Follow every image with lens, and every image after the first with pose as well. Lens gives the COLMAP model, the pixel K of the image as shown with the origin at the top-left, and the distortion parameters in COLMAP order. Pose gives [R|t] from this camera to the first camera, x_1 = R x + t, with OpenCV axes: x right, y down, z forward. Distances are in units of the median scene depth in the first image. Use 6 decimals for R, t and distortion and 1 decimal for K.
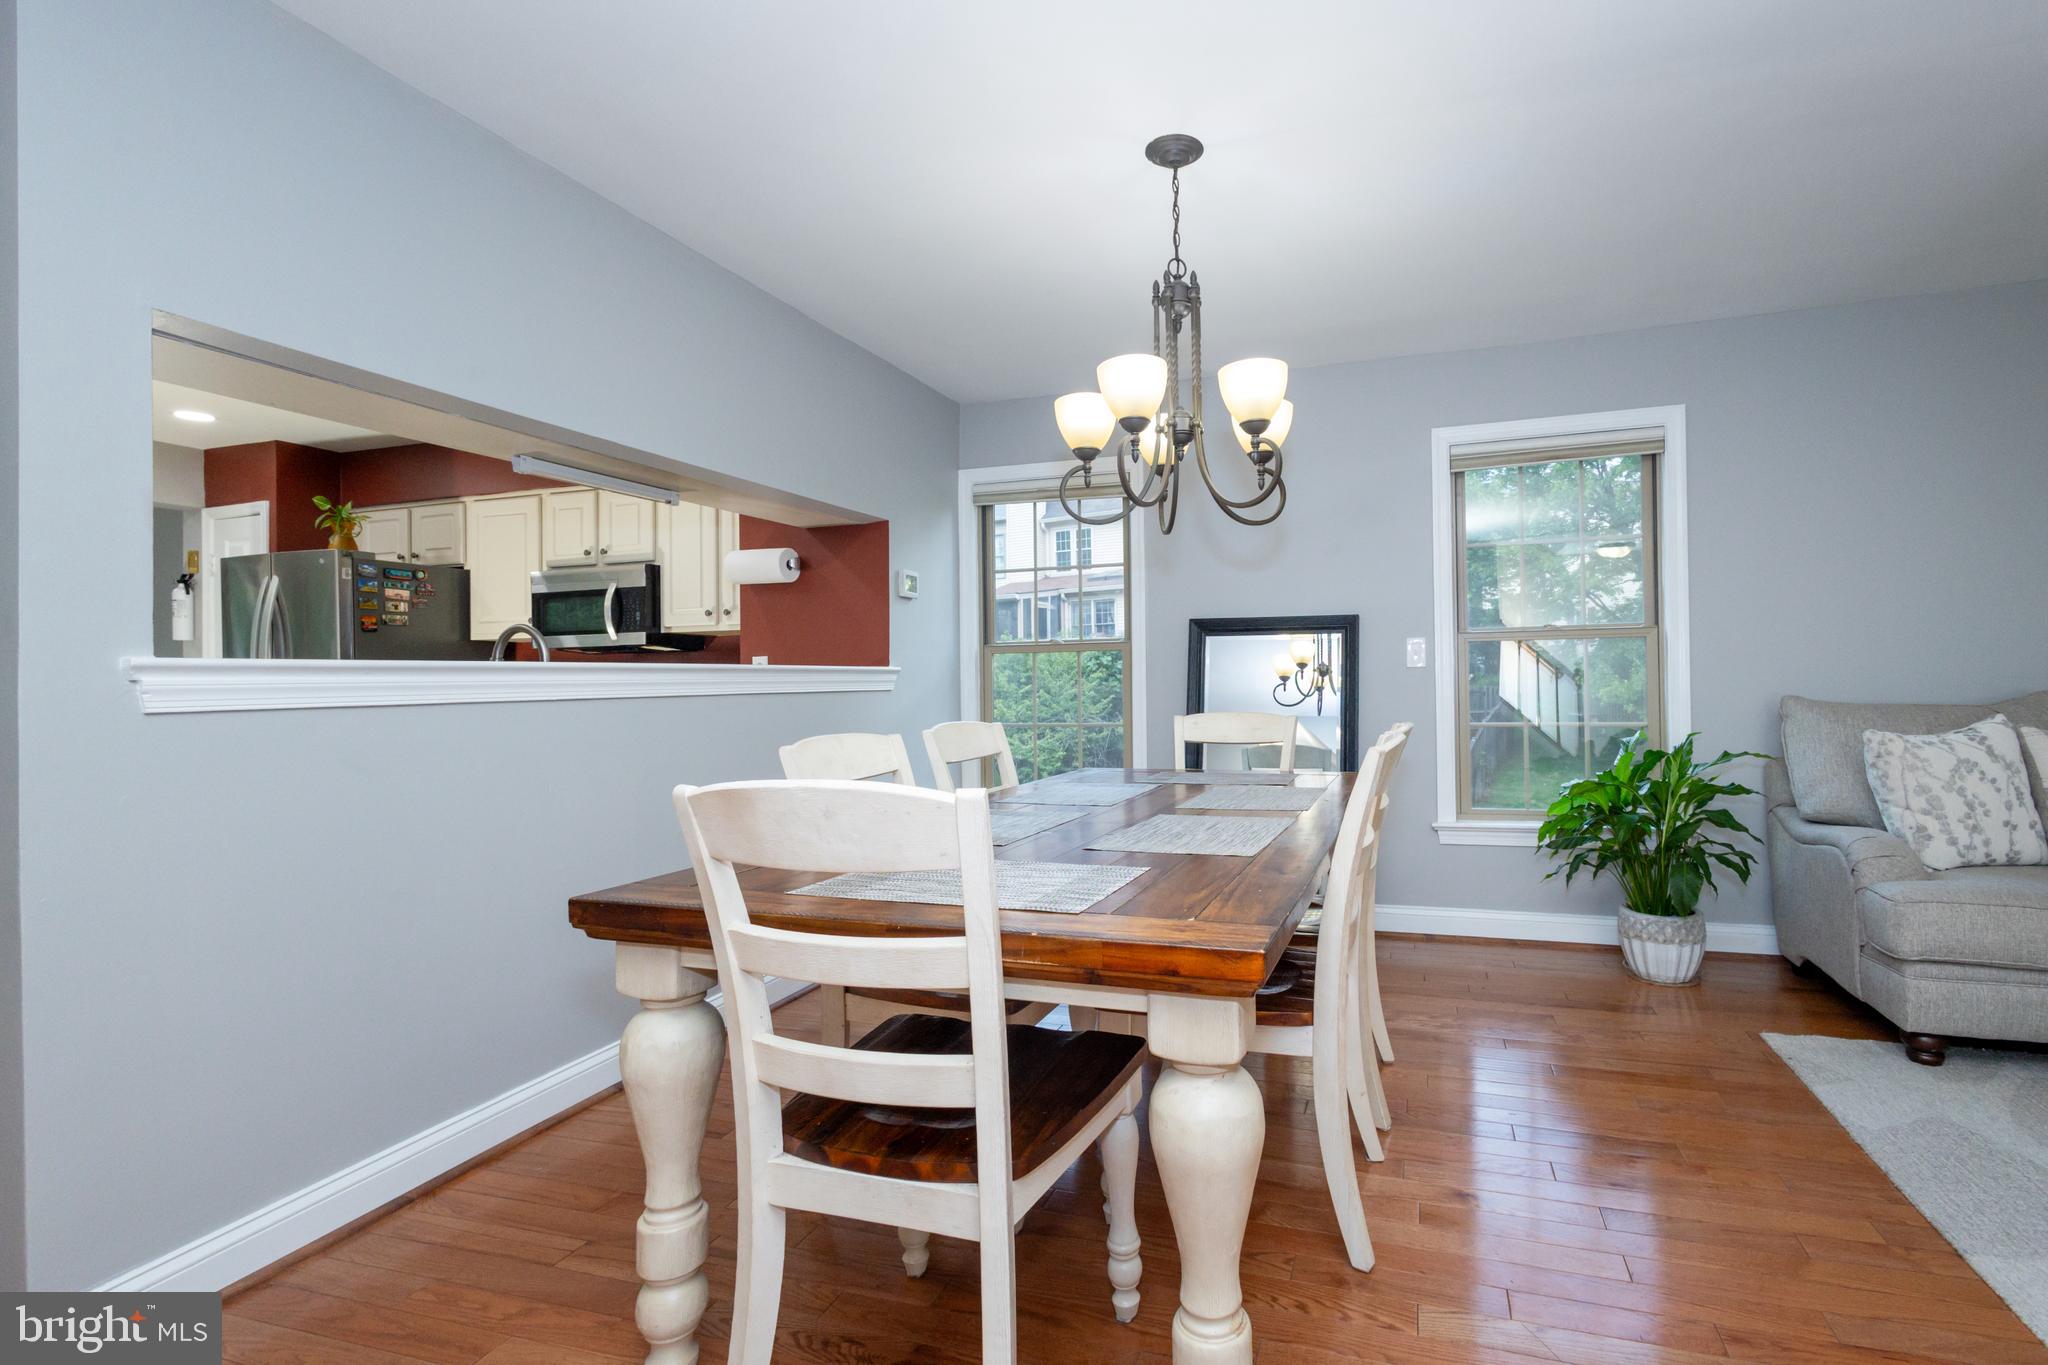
lens RADIAL K [[946.2, 0, 1141.7], [0, 946.2, 684.5], [0, 0, 1]] dist [-0.000965, -0.001027]
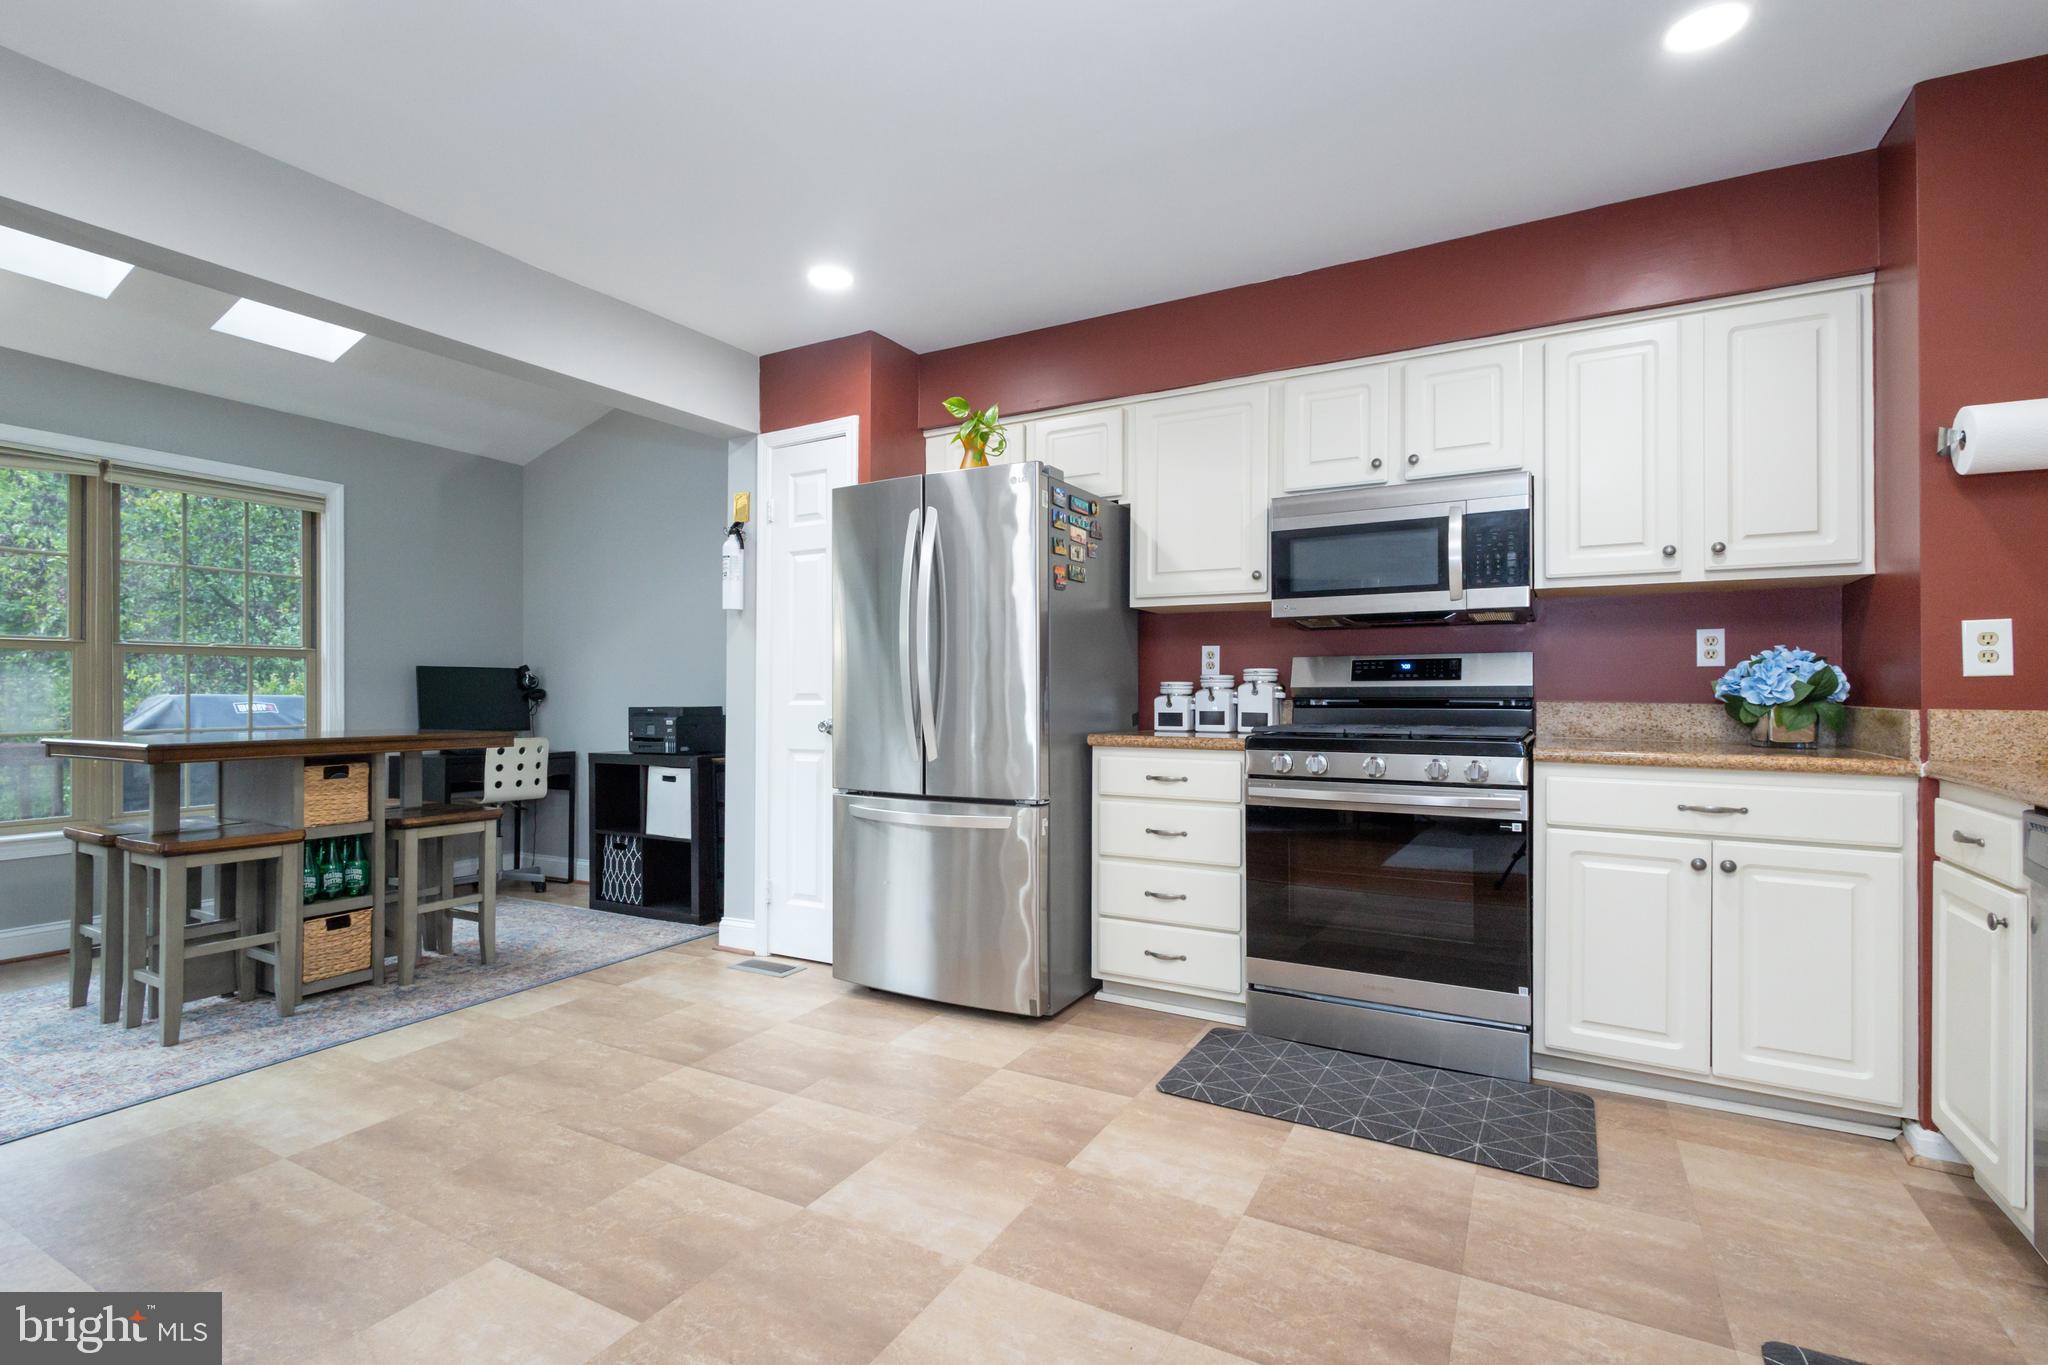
lens RADIAL K [[949.4, 0, 1030.9], [0, 949.4, 683.1], [0, 0, 1]] dist [0.004754, 0.000215]
pose [[0.979560, 0.009587, -0.200924, -1.037083], [-0.010907, 0.999926, -0.005467, 0.019293], [0.200857, 0.007547, 0.979591, 0.511185]]
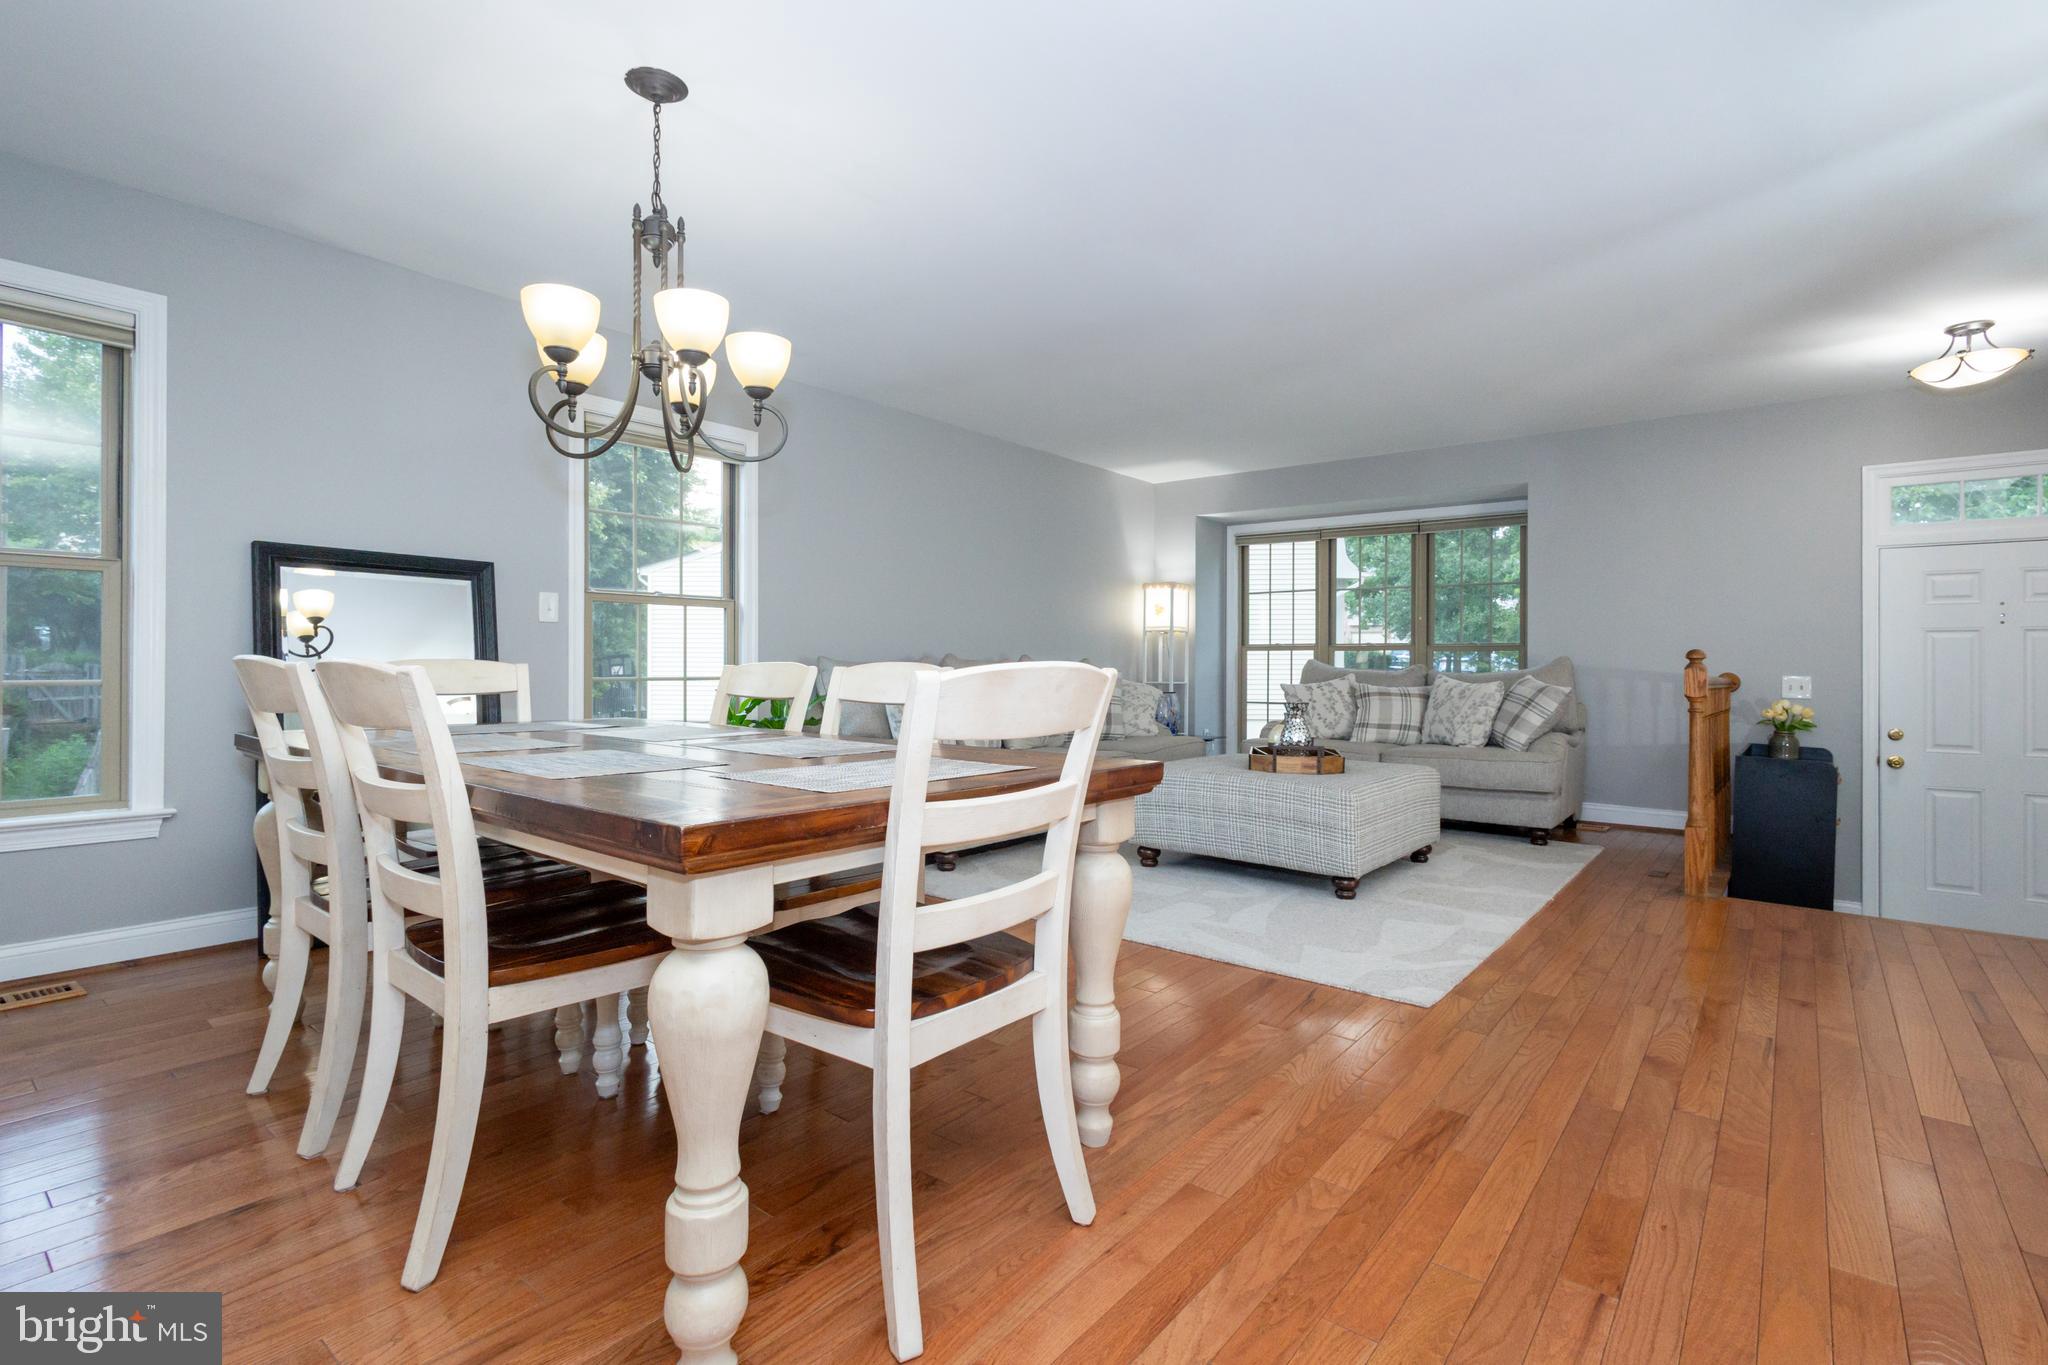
lens RADIAL K [[929.2, 0, 1027.6], [0, 929.2, 653.6], [0, 0, 1]] dist [0.002324, 0.000110]
pose [[0.381490, 0.026086, 0.924005, -0.532794], [-0.014309, 0.999649, -0.022314, 0.038220], [-0.924262, -0.004709, 0.381729, 0.187622]]
